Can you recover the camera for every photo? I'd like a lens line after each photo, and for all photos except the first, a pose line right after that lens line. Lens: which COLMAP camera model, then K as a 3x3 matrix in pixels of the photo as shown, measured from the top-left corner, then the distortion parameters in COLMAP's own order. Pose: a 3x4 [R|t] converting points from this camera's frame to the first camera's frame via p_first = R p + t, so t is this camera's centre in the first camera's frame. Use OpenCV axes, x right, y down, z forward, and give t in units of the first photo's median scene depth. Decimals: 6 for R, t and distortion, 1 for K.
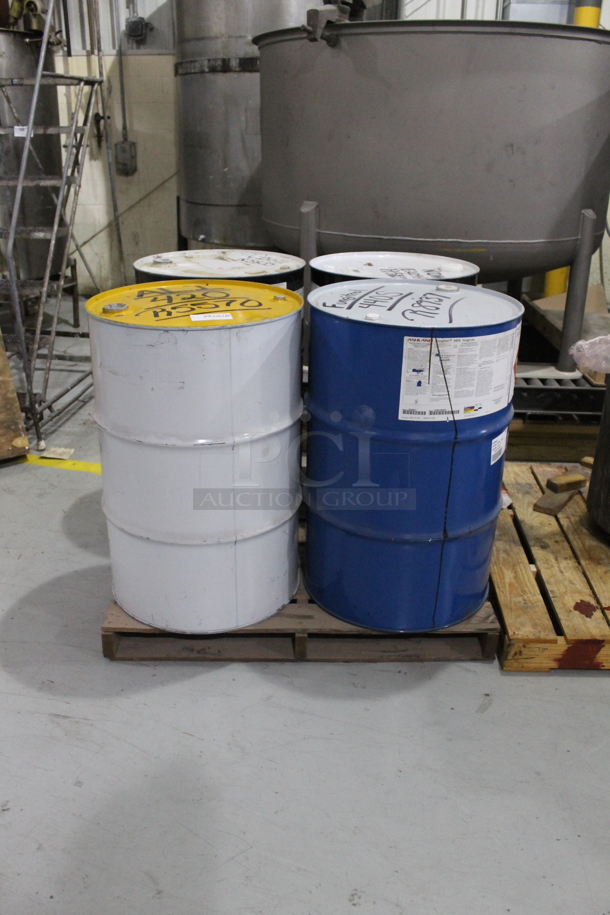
lens RADIAL K [[752.3, 0, 305.0], [0, 752.3, 457.5], [0, 0, 1]] dist [-0.155754, 0.131193]
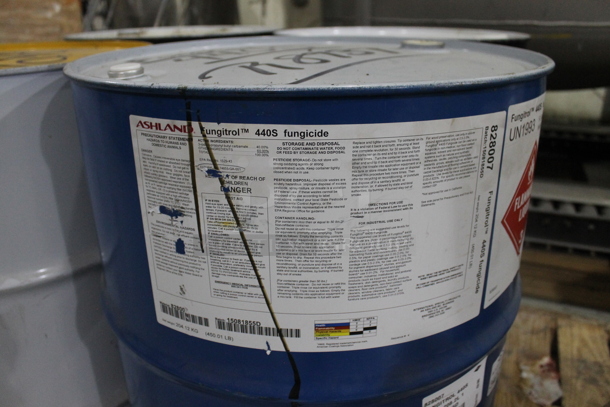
lens RADIAL K [[501.6, 0, 305.0], [0, 501.6, 203.5], [0, 0, 1]] dist [-0.155754, 0.131193]
pose [[0.938783, 0.106008, -0.327793, 0.283958], [-0.118089, 0.992856, -0.017112, -0.121173], [0.323637, 0.054773, 0.944595, 0.778312]]
